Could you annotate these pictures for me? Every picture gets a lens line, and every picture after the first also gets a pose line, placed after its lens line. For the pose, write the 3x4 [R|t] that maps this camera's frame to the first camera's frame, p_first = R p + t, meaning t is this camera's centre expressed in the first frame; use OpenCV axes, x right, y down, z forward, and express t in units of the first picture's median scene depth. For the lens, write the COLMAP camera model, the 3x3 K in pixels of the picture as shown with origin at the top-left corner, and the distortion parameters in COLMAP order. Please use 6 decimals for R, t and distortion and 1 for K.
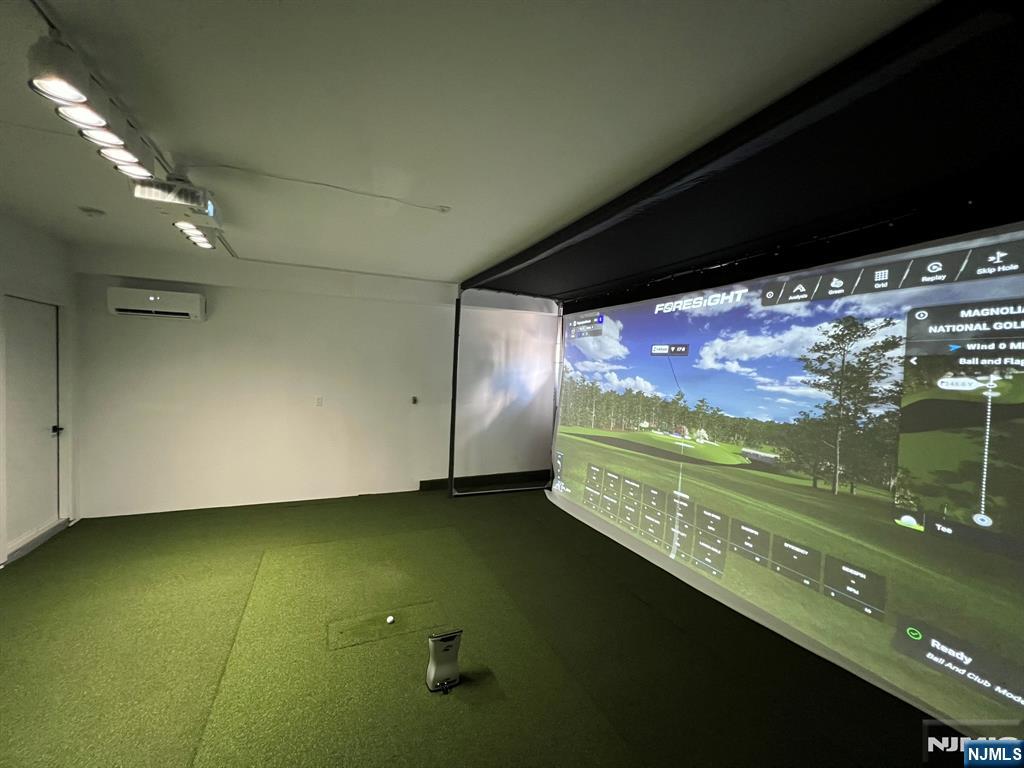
lens RADIAL K [[409.2, 0, 510.0], [0, 409.2, 379.8], [0, 0, 1]] dist [-0.000374, 0.000105]
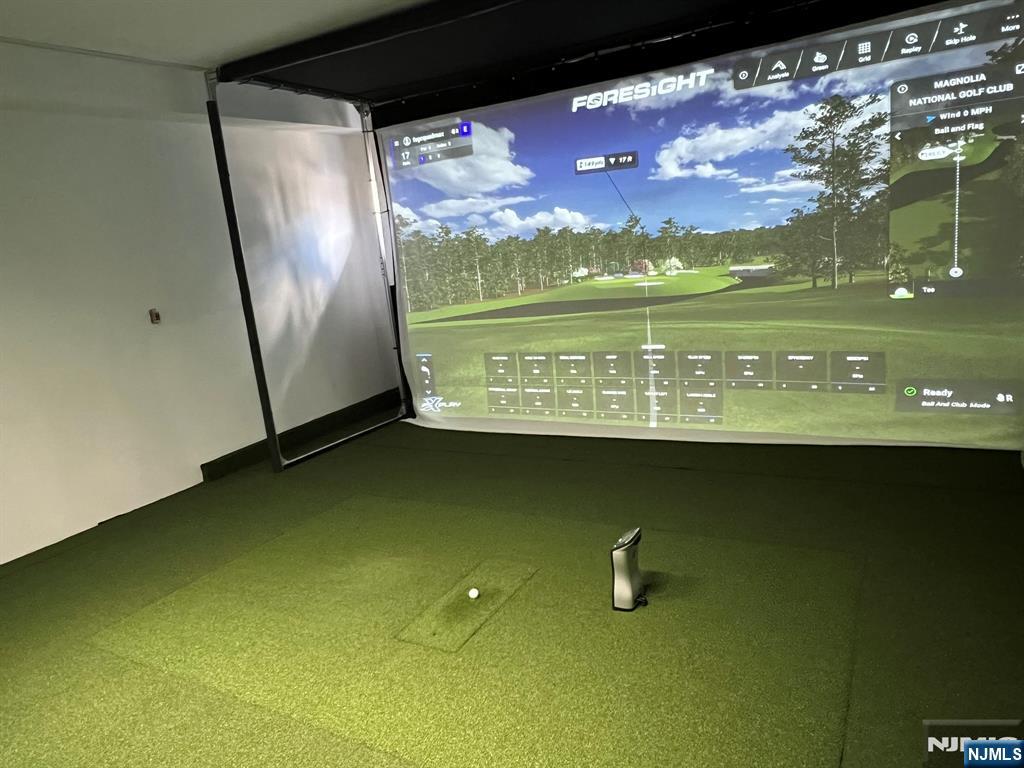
lens RADIAL K [[697.0, 0, 512.0], [0, 697.0, 384.0], [0, 0, 1]] dist [0.001802, -0.002472]
pose [[0.798134, -0.243631, 0.551023, -0.673054], [0.150444, 0.966211, 0.209293, 0.031665], [-0.583395, -0.084146, 0.807818, 0.076699]]
